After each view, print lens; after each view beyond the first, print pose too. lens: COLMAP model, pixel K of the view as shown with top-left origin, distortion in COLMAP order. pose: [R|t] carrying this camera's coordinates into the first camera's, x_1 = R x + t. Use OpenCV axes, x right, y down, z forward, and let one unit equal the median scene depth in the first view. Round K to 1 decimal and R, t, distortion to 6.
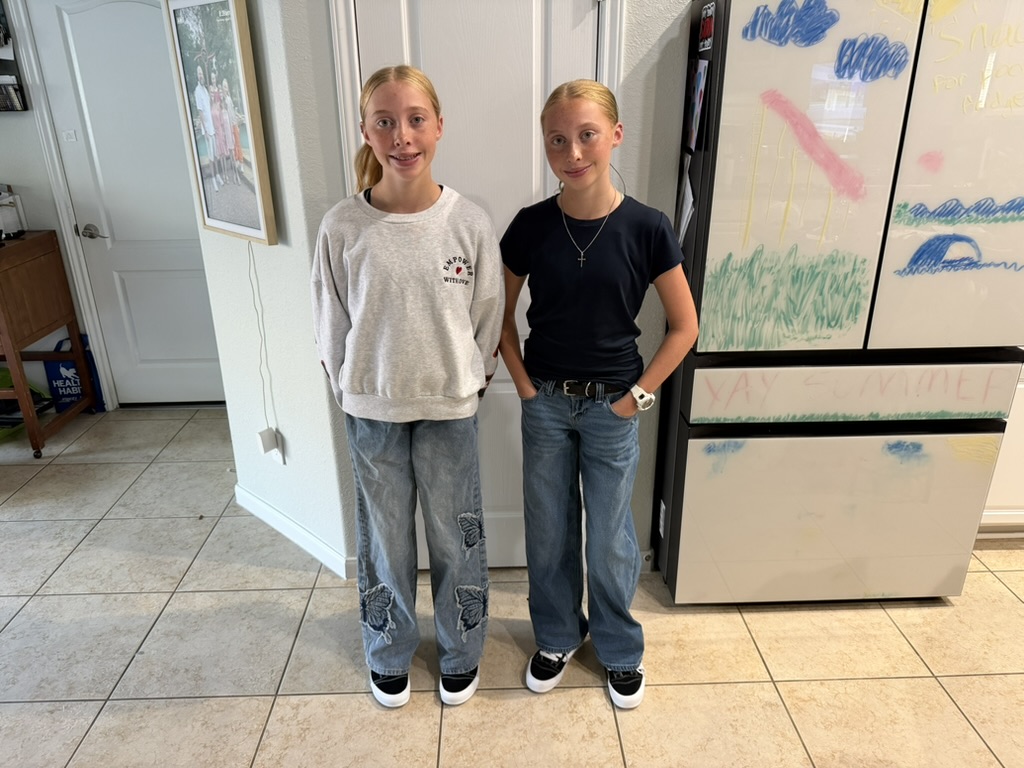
lens RADIAL K [[737.8, 0, 499.3], [0, 737.8, 421.7], [0, 0, 1]] dist [0.004263, -0.020474]
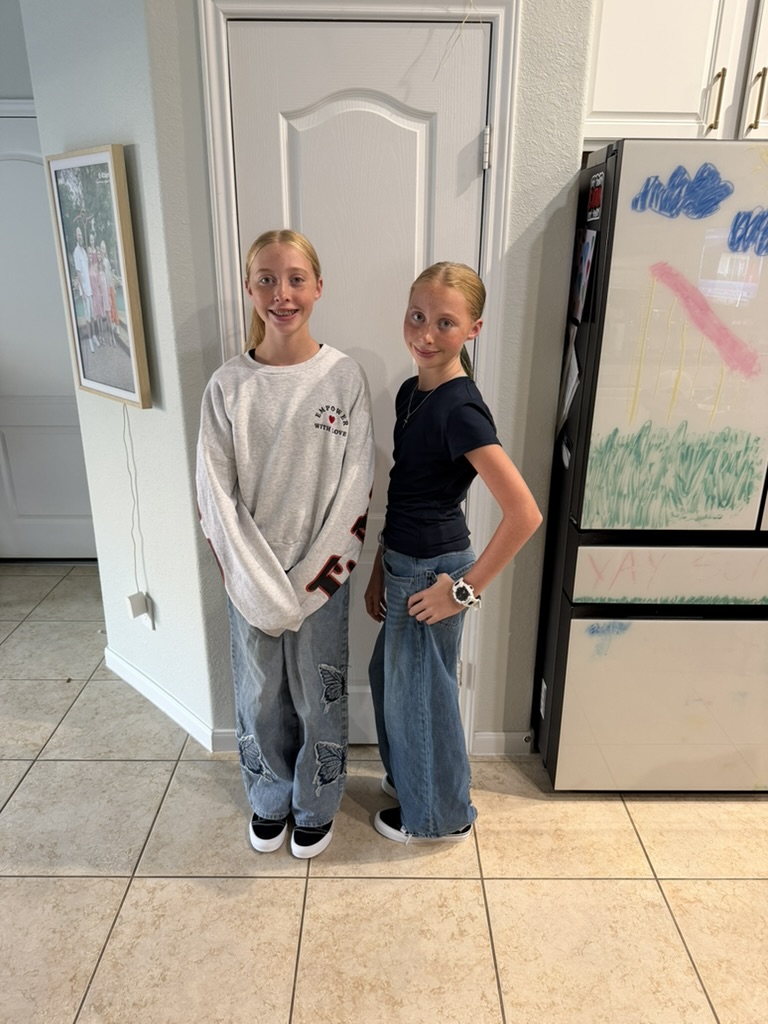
lens RADIAL K [[702.2, 0, 391.9], [0, 702.2, 518.3], [0, 0, 1]] dist [-0.005494, -0.004820]
pose [[0.999490, 0.024225, -0.020820, 0.041337], [-0.024941, 0.999083, -0.034809, -0.070522], [0.019958, 0.035311, 0.999177, 0.084268]]
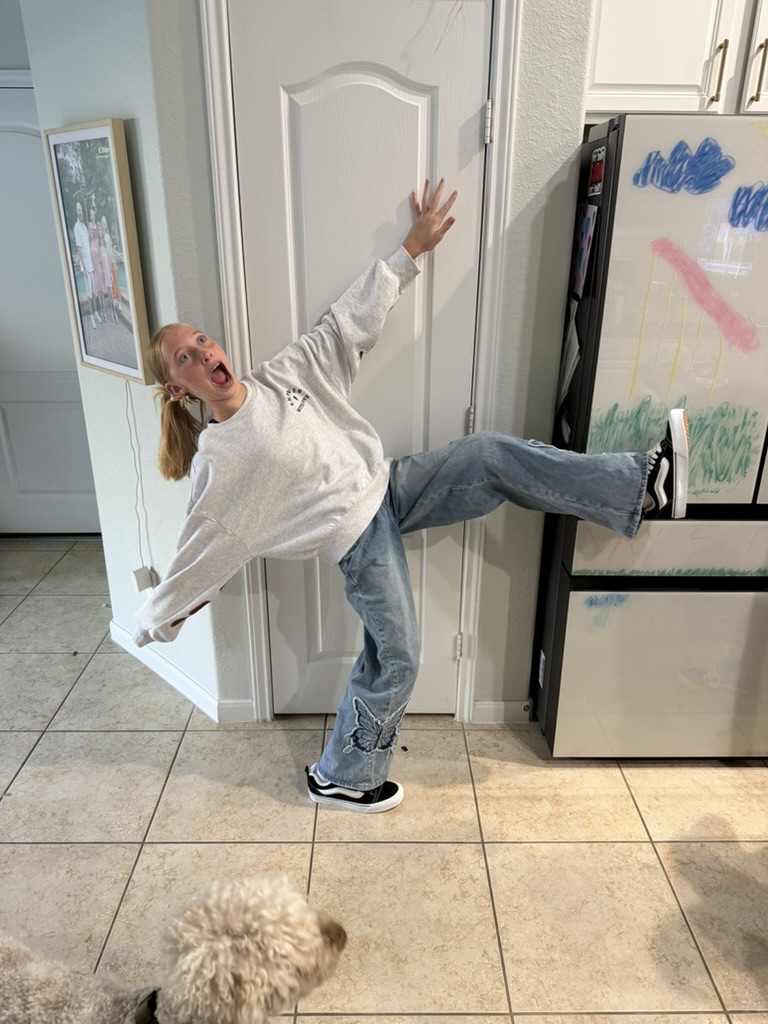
lens RADIAL K [[714.7, 0, 384.0], [0, 714.7, 512.0], [0, 0, 1]] dist [-0.002508, -0.008483]
pose [[0.999655, 0.020905, -0.015890, 0.024390], [-0.020931, 0.999780, -0.001426, -0.075869], [0.015857, 0.001758, 0.999873, 0.053689]]
